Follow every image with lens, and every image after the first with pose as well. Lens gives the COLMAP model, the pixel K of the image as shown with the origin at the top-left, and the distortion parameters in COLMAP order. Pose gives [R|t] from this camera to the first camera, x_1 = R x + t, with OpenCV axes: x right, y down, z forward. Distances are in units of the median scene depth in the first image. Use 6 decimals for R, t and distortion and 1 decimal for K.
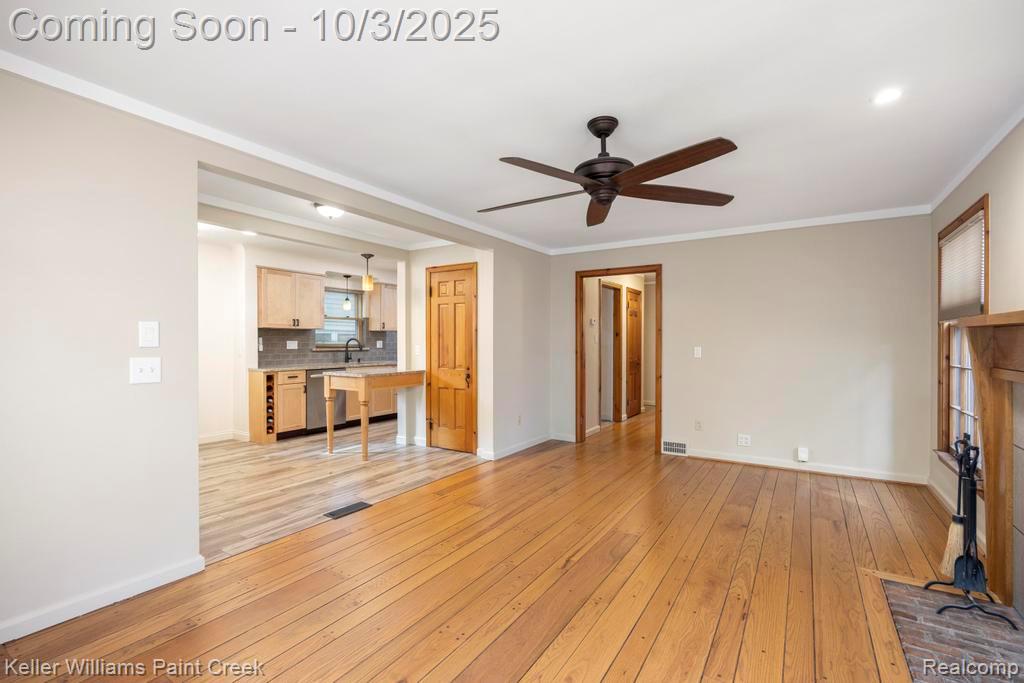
lens RADIAL K [[460.6, 0, 506.7], [0, 460.6, 342.7], [0, 0, 1]] dist [-0.012833, 0.001562]
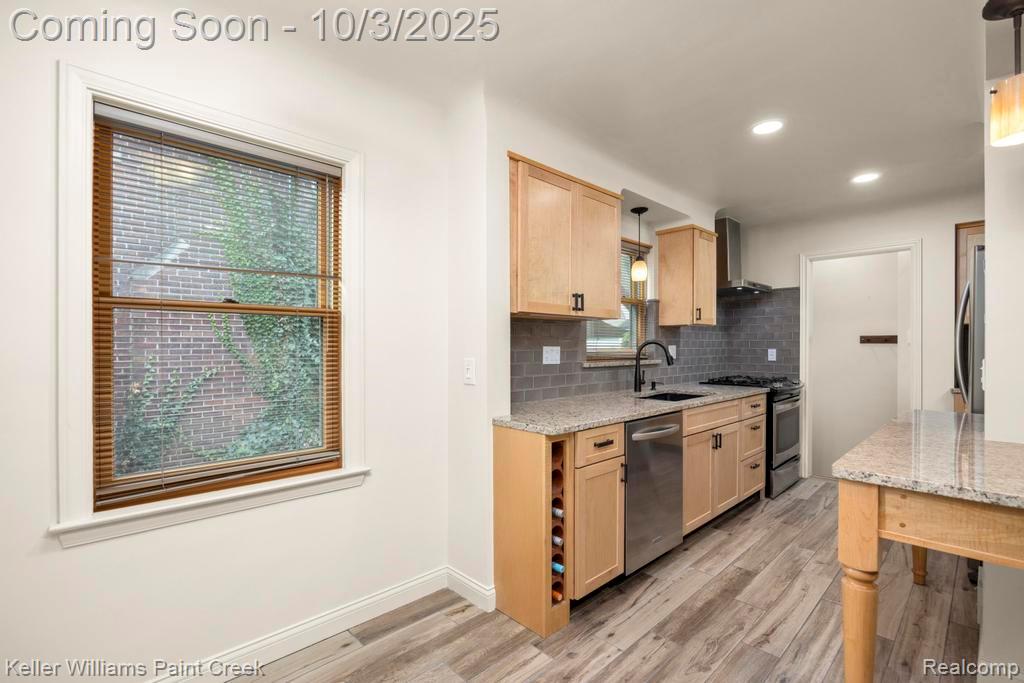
lens RADIAL K [[460.6, 0, 506.6], [0, 460.6, 349.5], [0, 0, 1]] dist [-0.012833, 0.001562]
pose [[0.972803, -0.000850, -0.231632, -0.491275], [0.002074, 0.999985, 0.005042, -0.003503], [0.231624, -0.005385, 0.972790, 0.668637]]
